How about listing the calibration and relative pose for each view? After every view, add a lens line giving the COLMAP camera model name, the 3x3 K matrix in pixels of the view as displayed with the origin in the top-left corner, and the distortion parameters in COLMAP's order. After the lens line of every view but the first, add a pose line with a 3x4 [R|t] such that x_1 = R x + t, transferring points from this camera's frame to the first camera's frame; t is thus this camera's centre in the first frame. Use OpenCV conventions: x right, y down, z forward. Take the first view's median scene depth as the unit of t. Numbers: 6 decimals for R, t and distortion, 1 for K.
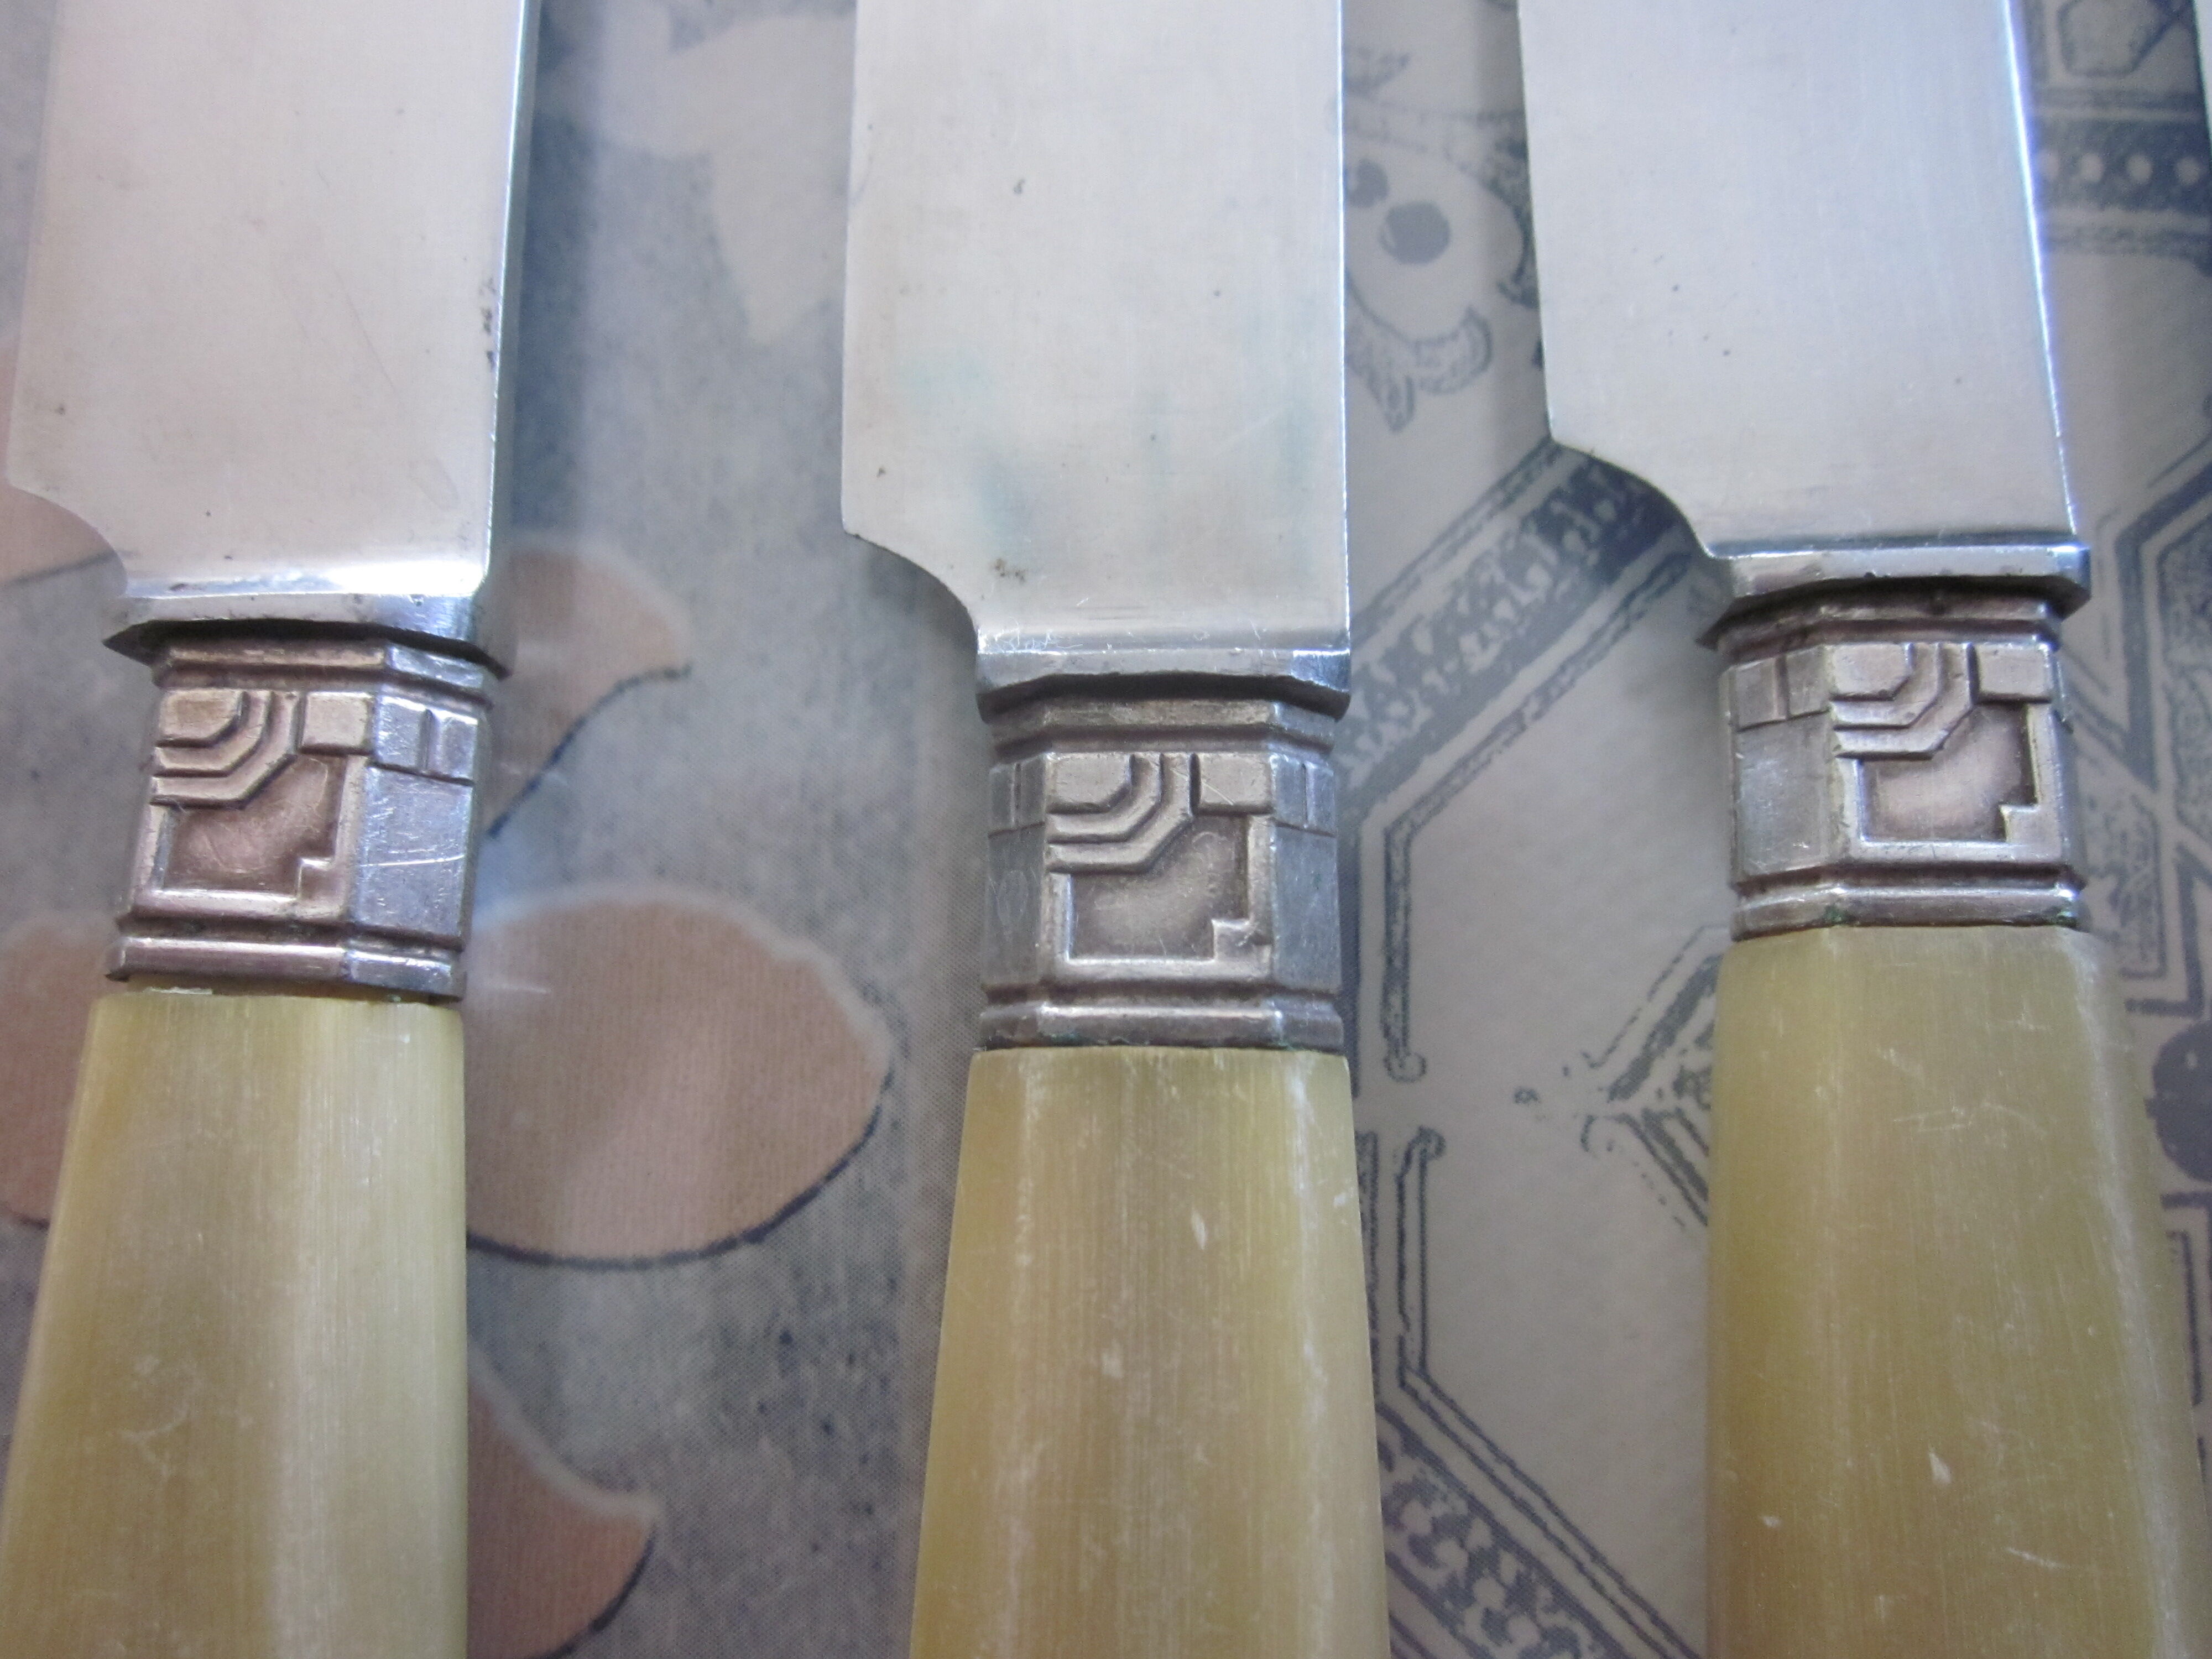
lens RADIAL K [[1848.5, 0, 1108.0], [0, 1848.5, 837.1], [0, 0, 1]] dist [-0.035922, 0.007215]
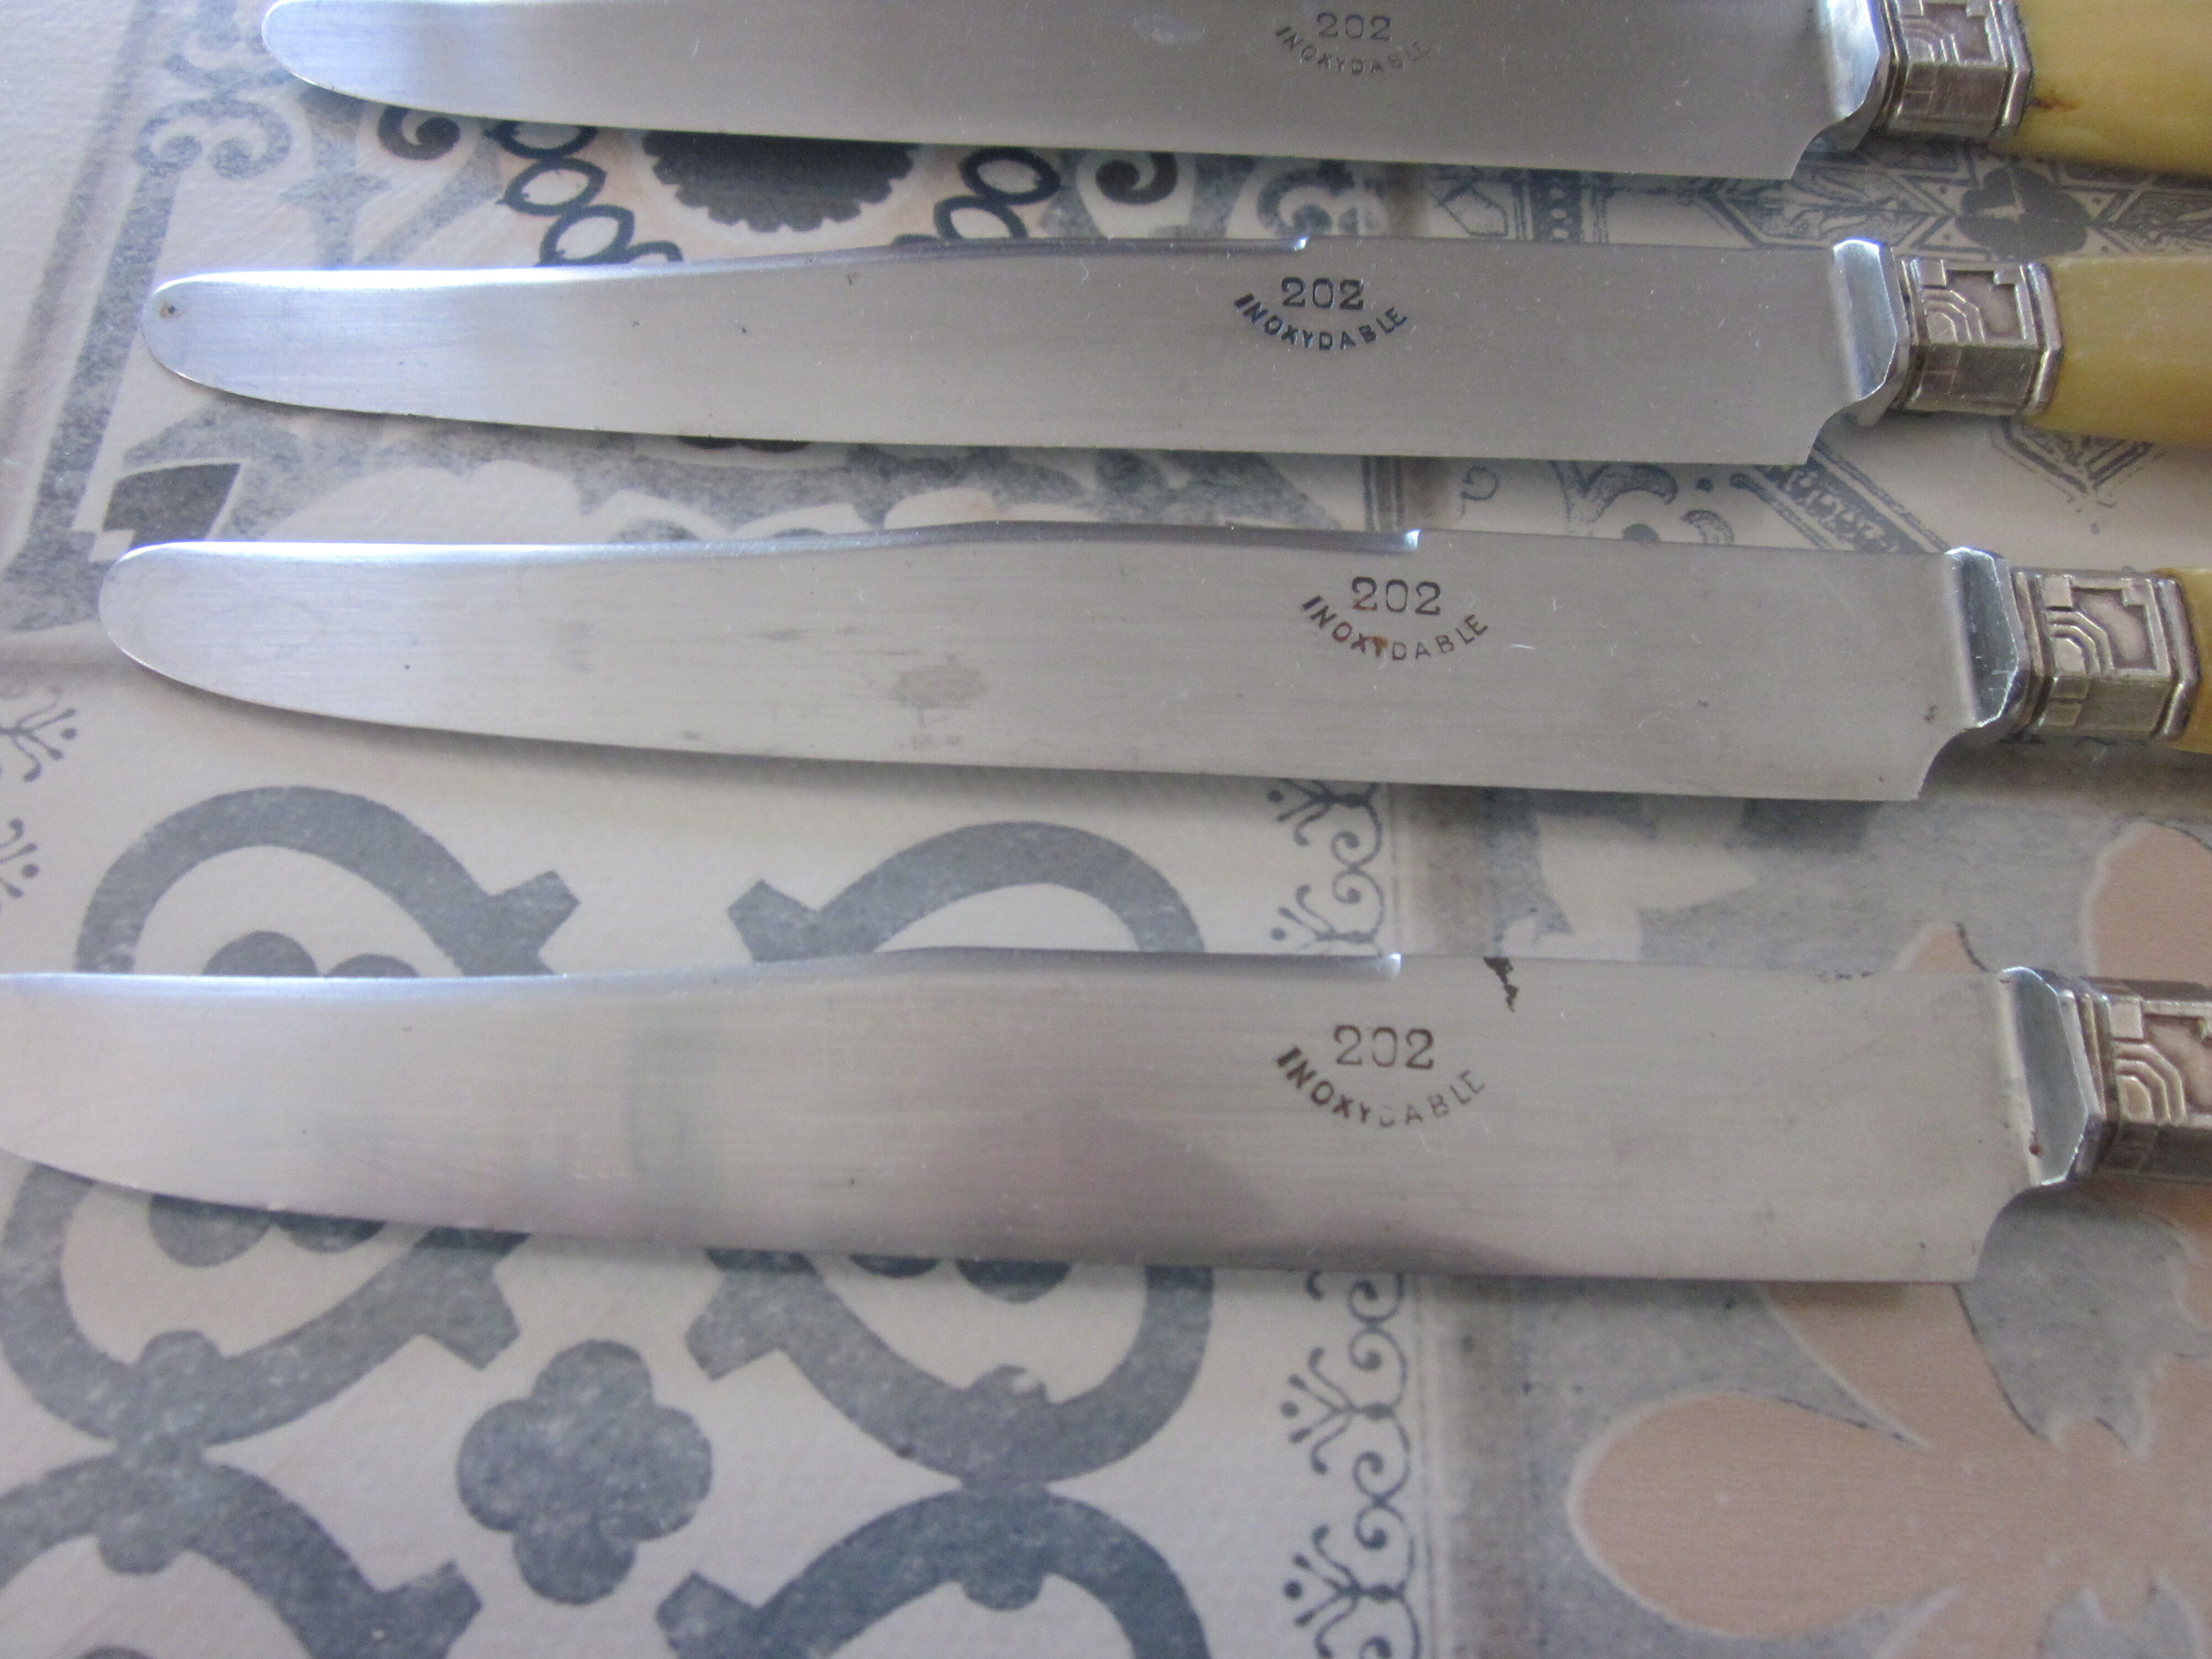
lens RADIAL K [[1848.5, 0, 1095.9], [0, 1848.5, 822.4], [0, 0, 1]] dist [-0.035922, 0.007215]
pose [[0.020399, -0.914504, 0.404062, -0.857444], [0.977167, 0.103728, 0.185433, -1.213223], [-0.211492, 0.391053, 0.895739, -0.392291]]
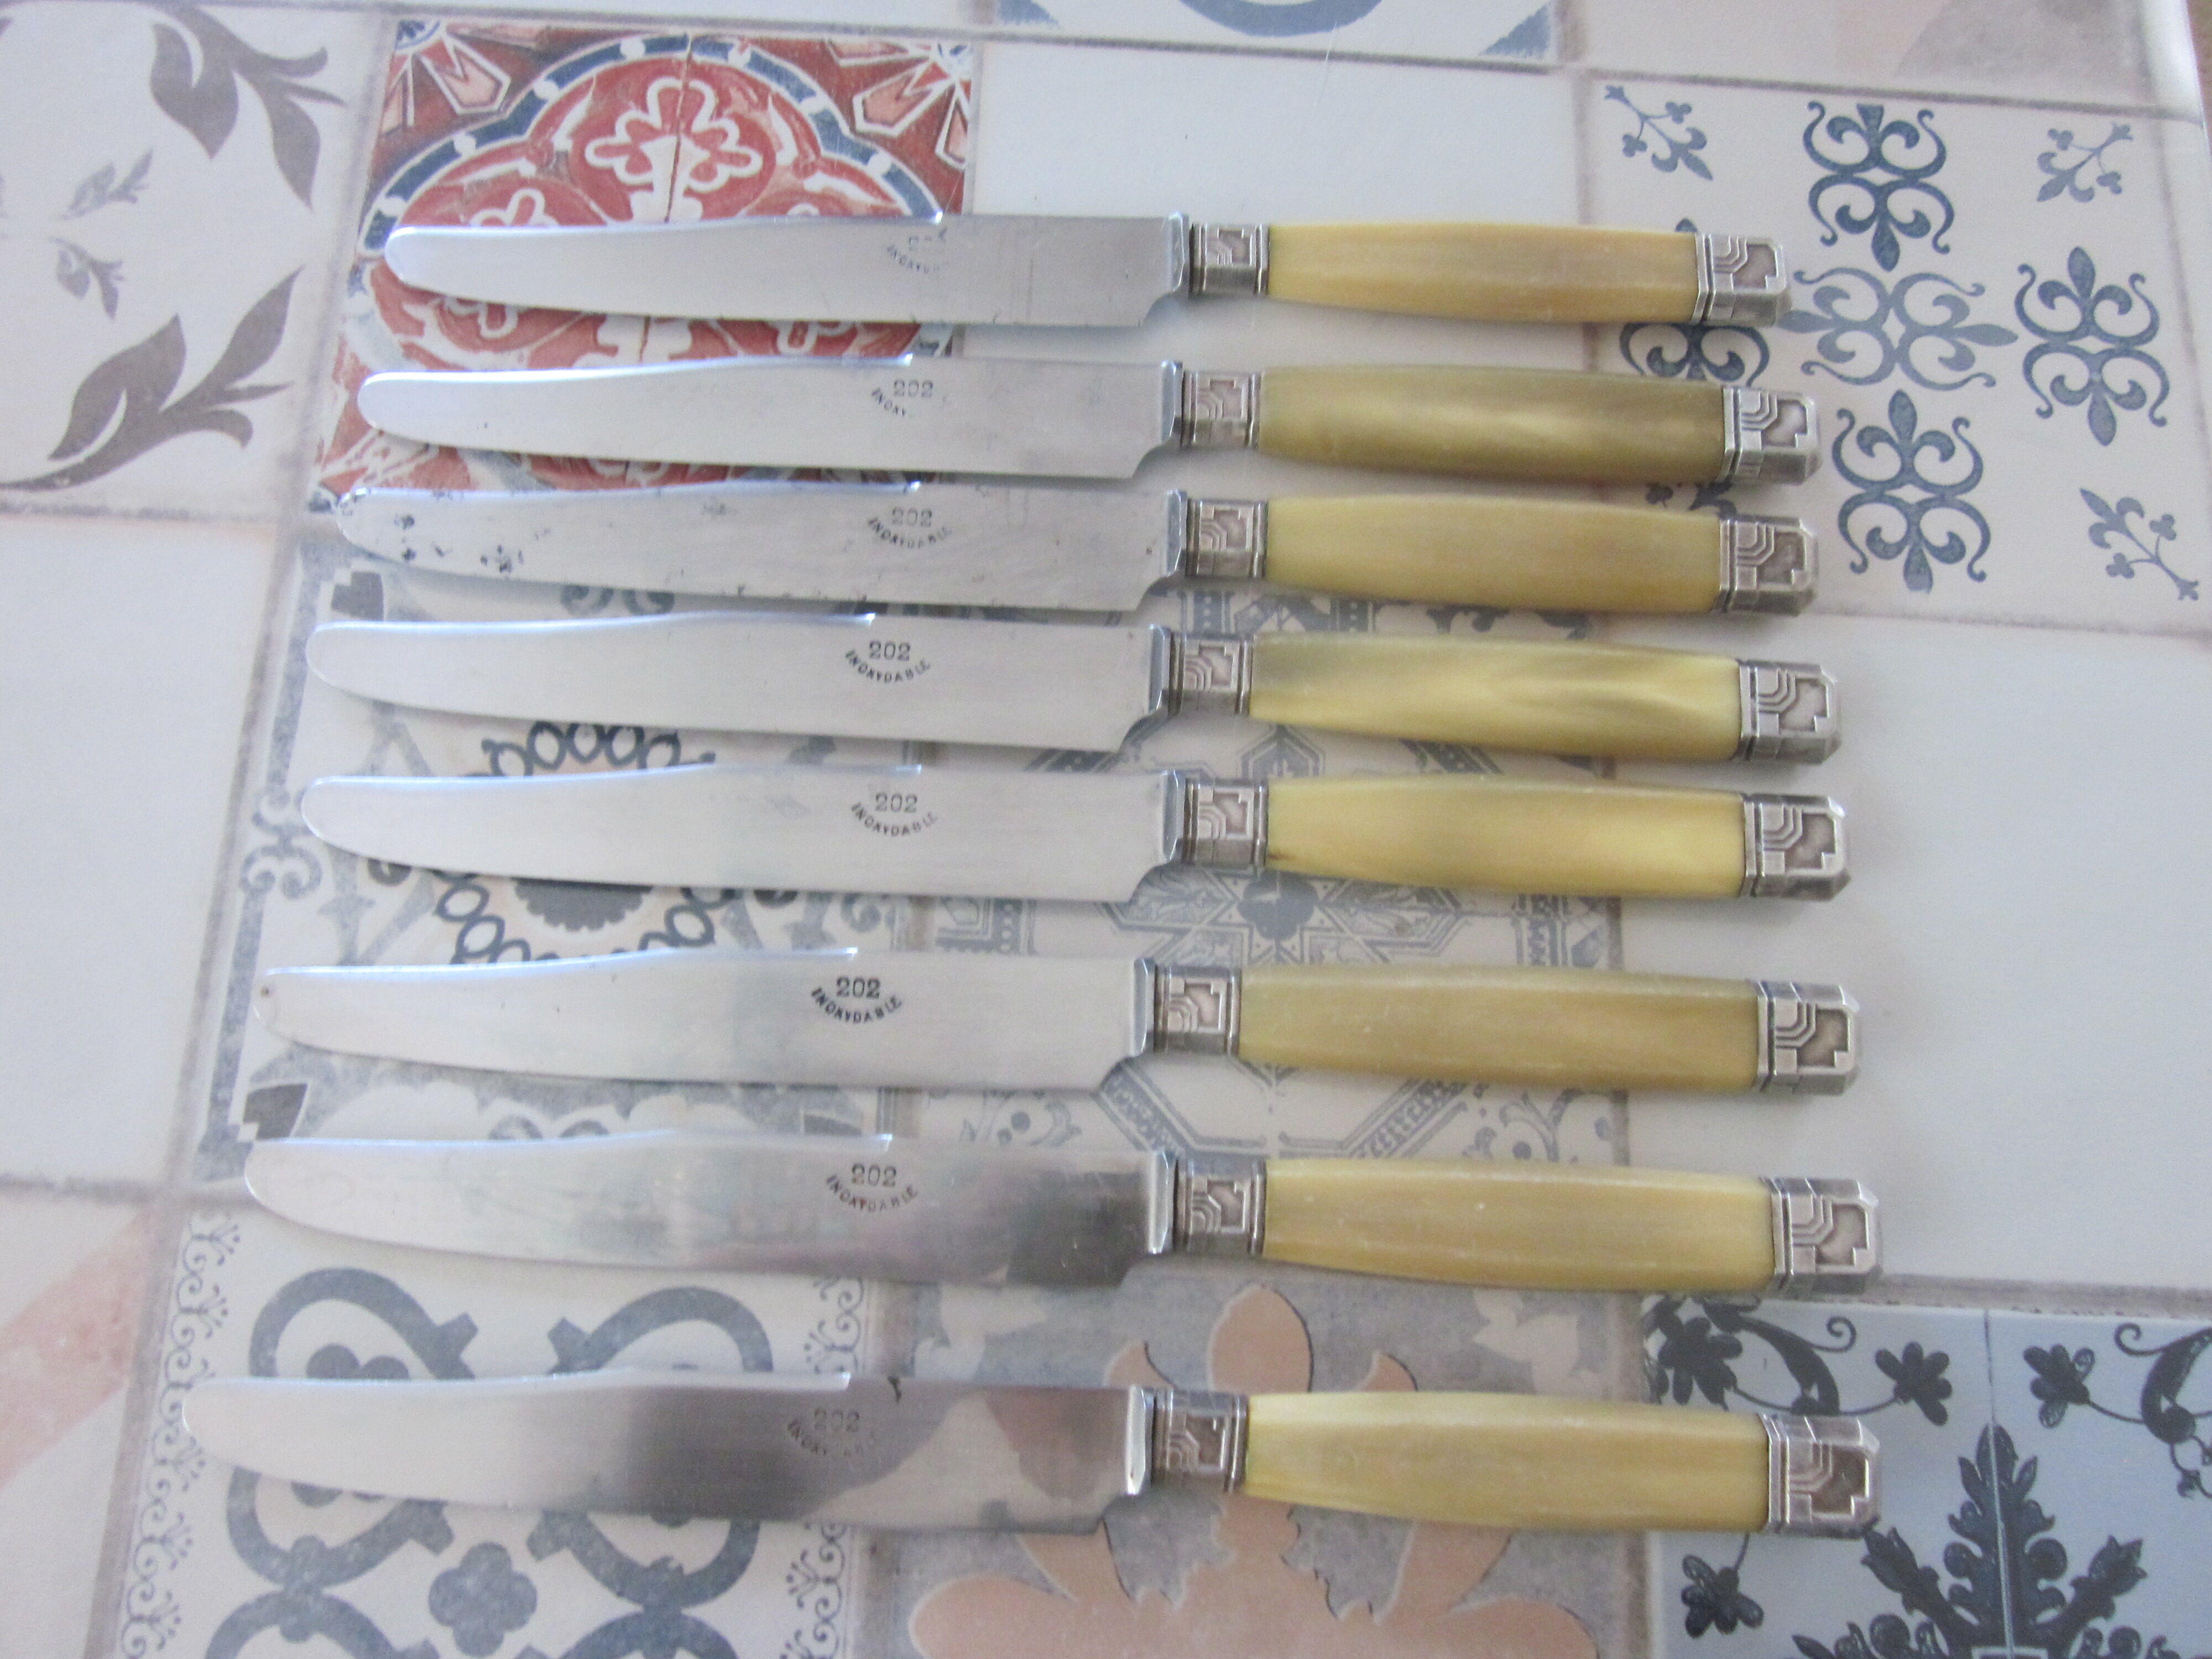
lens RADIAL K [[1848.5, 0, 1112.8], [0, 1848.5, 832.8], [0, 0, 1]] dist [-0.035922, 0.007215]
pose [[0.040450, -0.965268, 0.258113, -0.204540], [0.983336, 0.084280, 0.161080, -0.805354], [-0.177239, 0.247296, 0.952592, -2.579495]]
